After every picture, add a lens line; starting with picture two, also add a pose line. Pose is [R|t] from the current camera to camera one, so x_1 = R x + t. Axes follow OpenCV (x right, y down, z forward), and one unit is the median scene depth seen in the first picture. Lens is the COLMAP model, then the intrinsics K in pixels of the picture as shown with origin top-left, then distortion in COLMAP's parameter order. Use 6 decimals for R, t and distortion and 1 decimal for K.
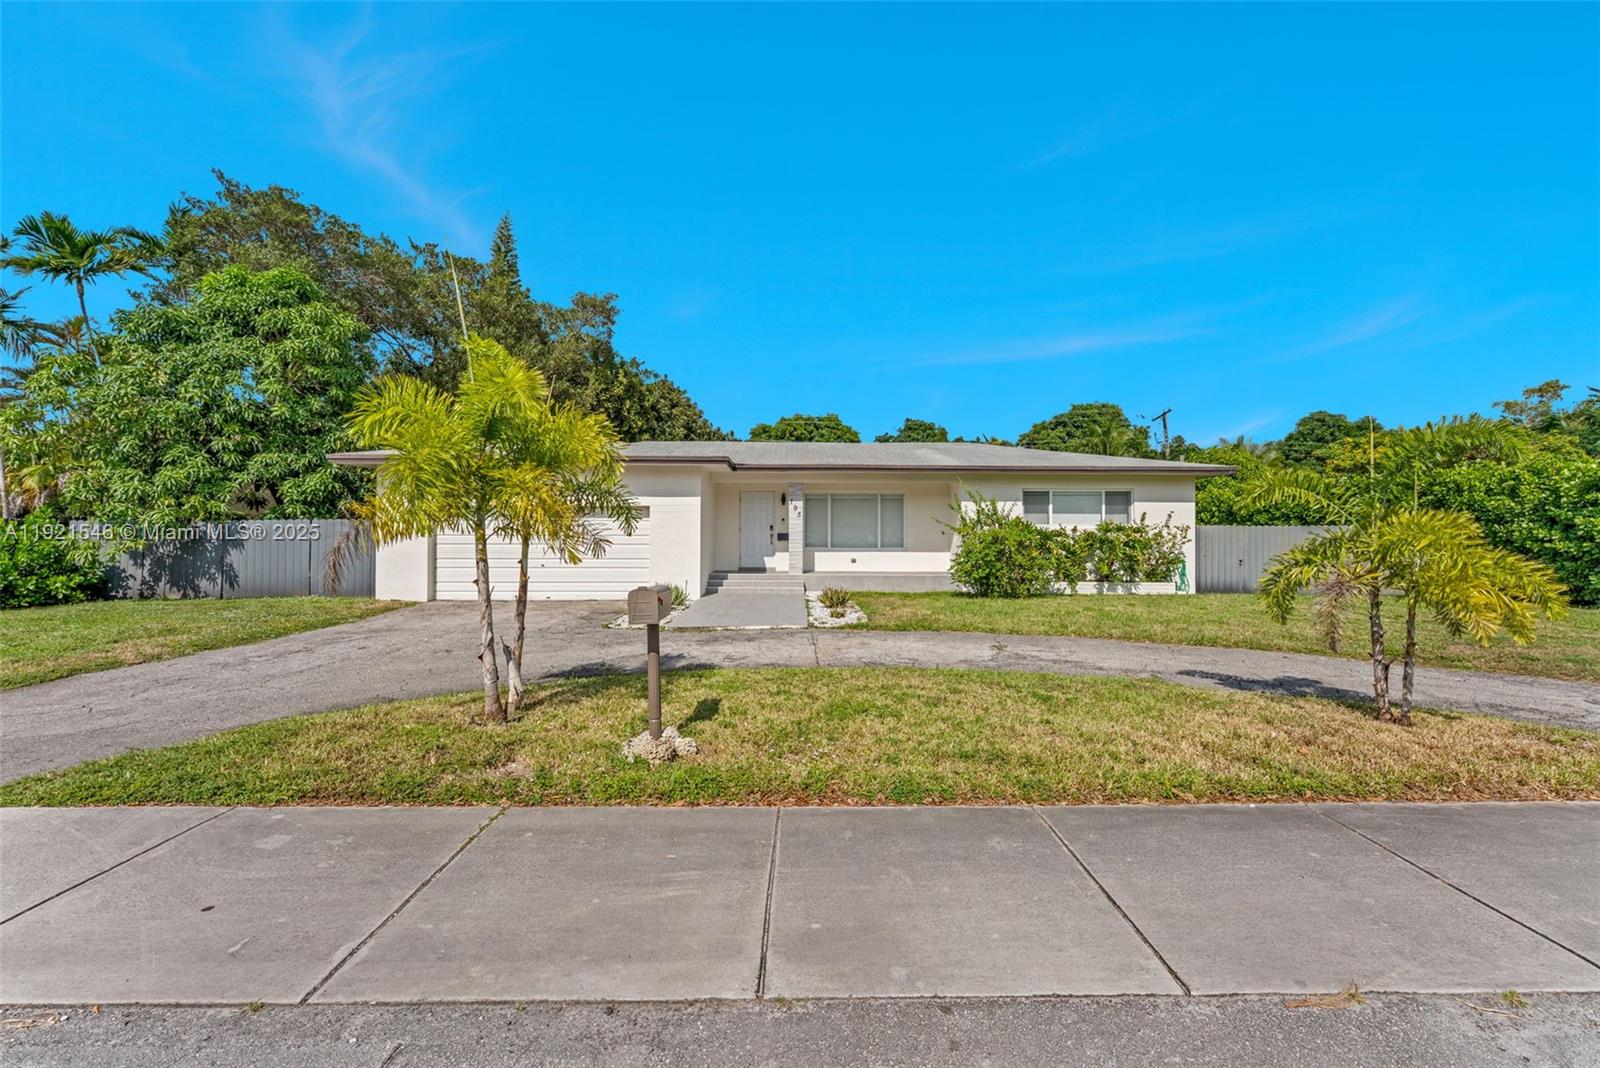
lens RADIAL K [[649.9, 0, 800.0], [0, 649.9, 534.0], [0, 0, 1]] dist [-0.000779, -0.000131]
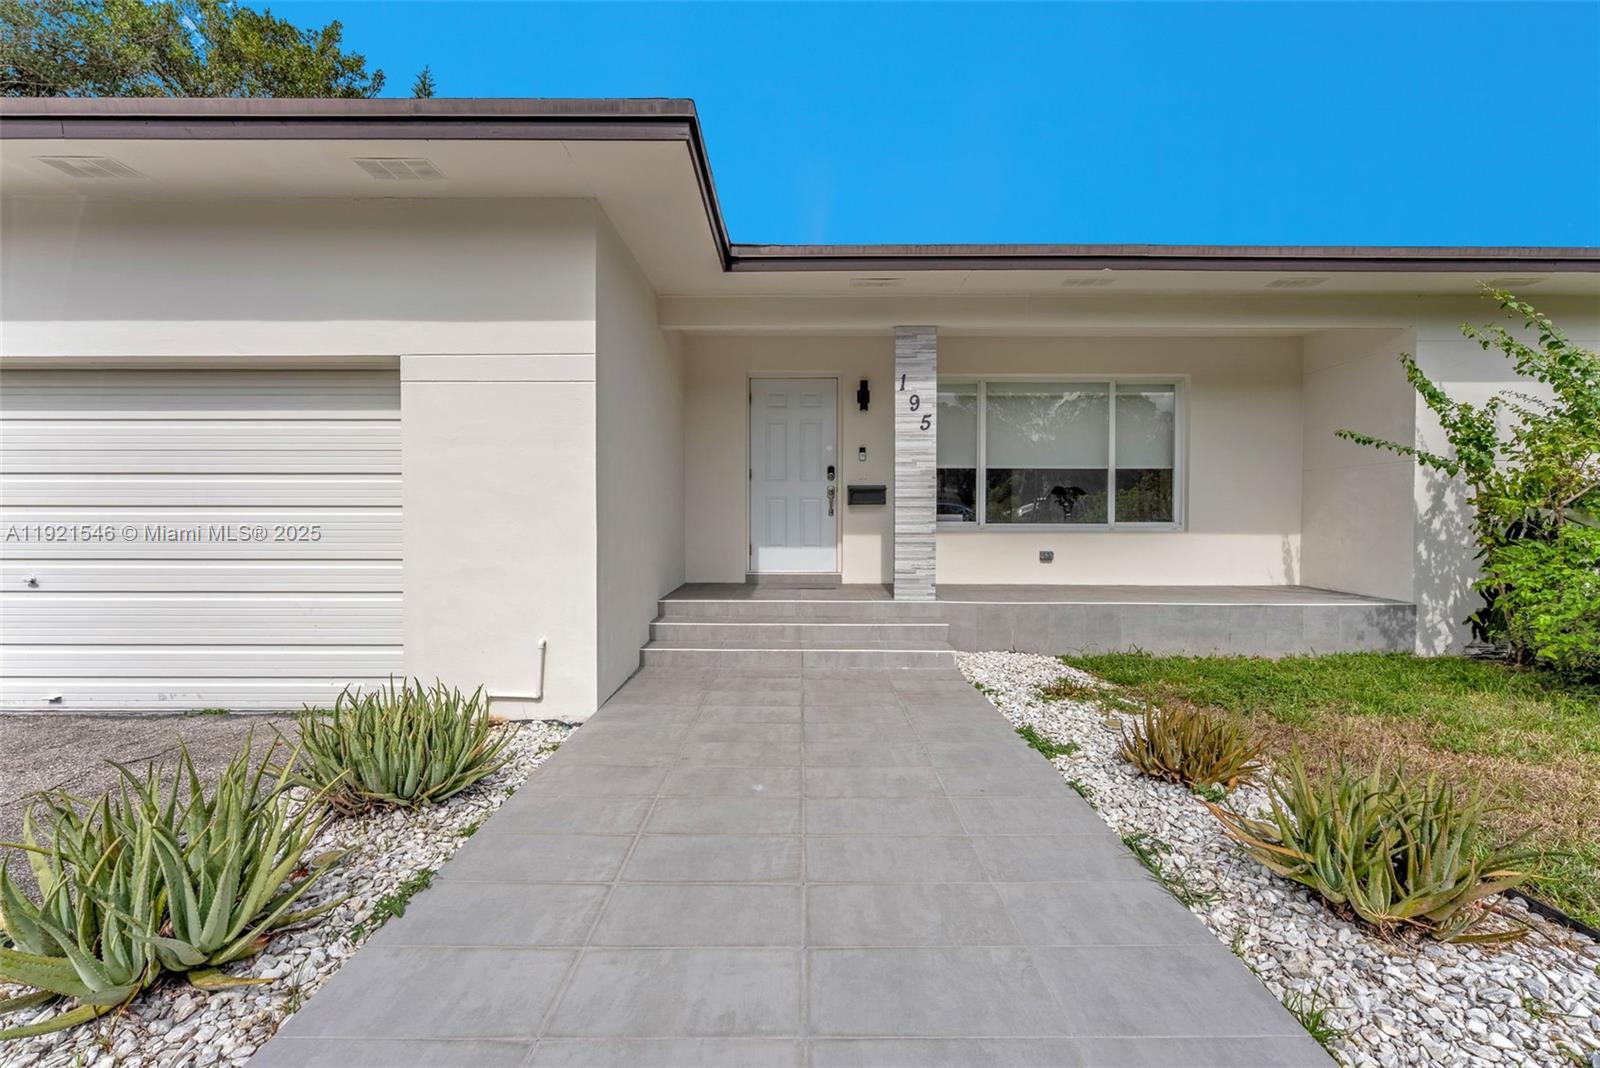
lens RADIAL K [[649.9, 0, 800.0], [0, 649.9, 534.0], [0, 0, 1]] dist [-0.000779, -0.000131]
pose [[0.999855, -0.006993, -0.015528, -0.061240], [0.007320, 0.999750, 0.021113, 0.020154], [0.015376, -0.021223, 0.999657, 0.661223]]
